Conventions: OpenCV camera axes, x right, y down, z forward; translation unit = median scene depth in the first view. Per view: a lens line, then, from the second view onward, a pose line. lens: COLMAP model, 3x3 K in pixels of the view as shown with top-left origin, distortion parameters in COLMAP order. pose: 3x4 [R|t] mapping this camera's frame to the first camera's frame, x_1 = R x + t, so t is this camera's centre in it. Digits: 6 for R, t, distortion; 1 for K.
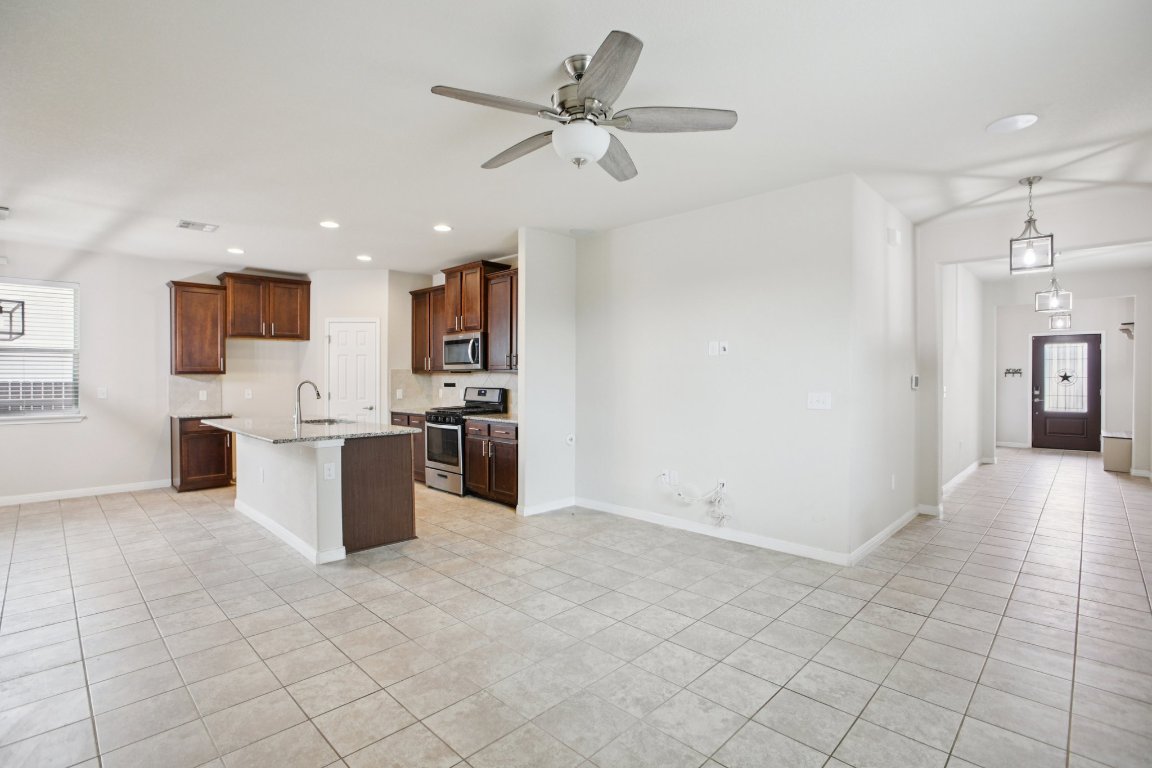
lens RADIAL K [[541.0, 0, 572.9], [0, 541.0, 380.2], [0, 0, 1]] dist [-0.057437, 0.020070]
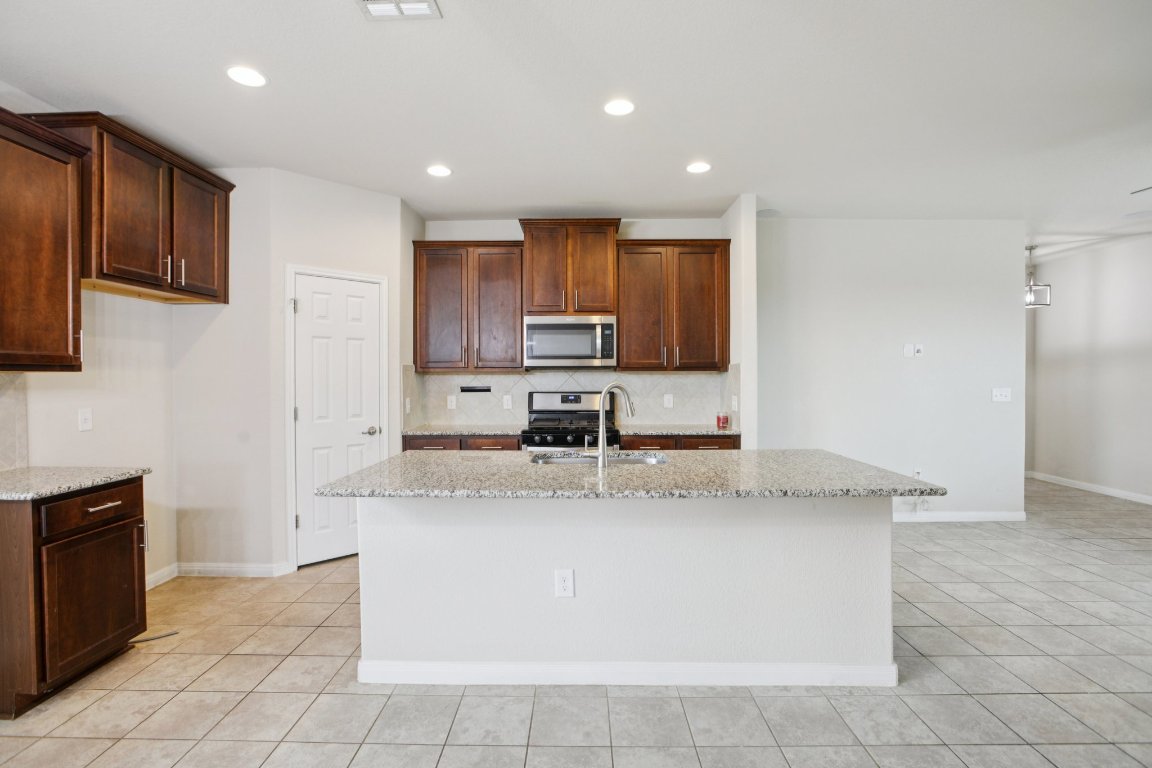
lens RADIAL K [[541.0, 0, 572.9], [0, 541.0, 380.2], [0, 0, 1]] dist [-0.057437, 0.020070]
pose [[0.724452, -0.006222, 0.689297, -0.680483], [0.007074, 0.999974, 0.001593, -0.002806], [-0.689289, 0.003722, 0.724477, 0.481231]]
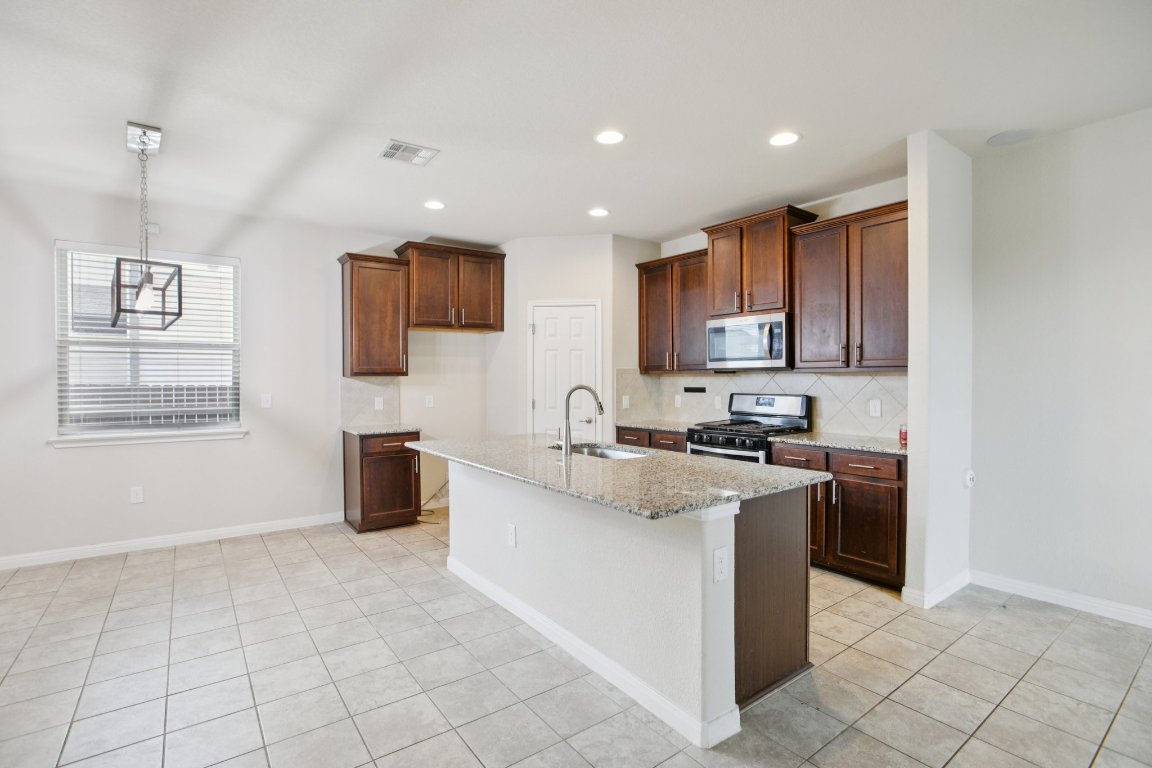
lens RADIAL K [[541.0, 0, 572.9], [0, 541.0, 380.2], [0, 0, 1]] dist [-0.057437, 0.020070]
pose [[0.987097, -0.001752, -0.160116, -0.307017], [0.001627, 0.999998, -0.000916, -0.003918], [0.160117, 0.000643, 0.987098, 0.281402]]
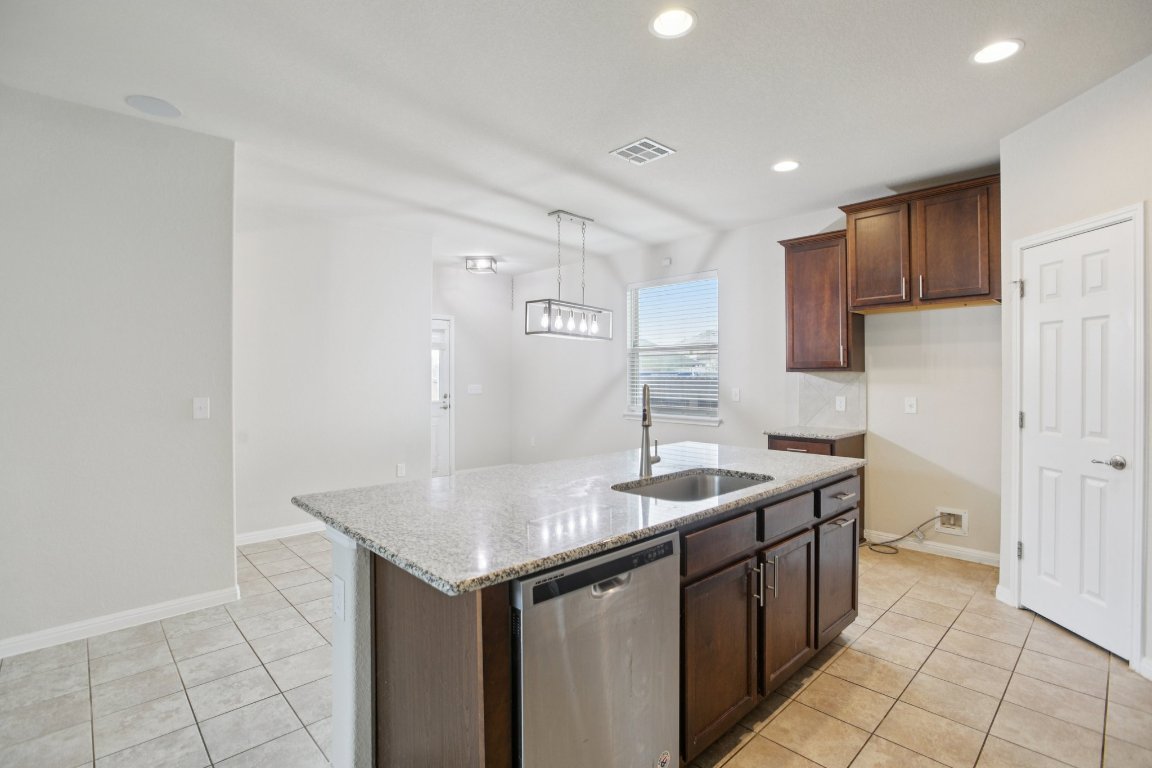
lens RADIAL K [[541.0, 0, 572.9], [0, 541.0, 380.2], [0, 0, 1]] dist [-0.057437, 0.020070]
pose [[-0.037600, 0.010050, -0.999242, -0.020053], [-0.003802, 0.999941, 0.010201, -0.006148], [0.999286, 0.004182, -0.037560, 0.720661]]
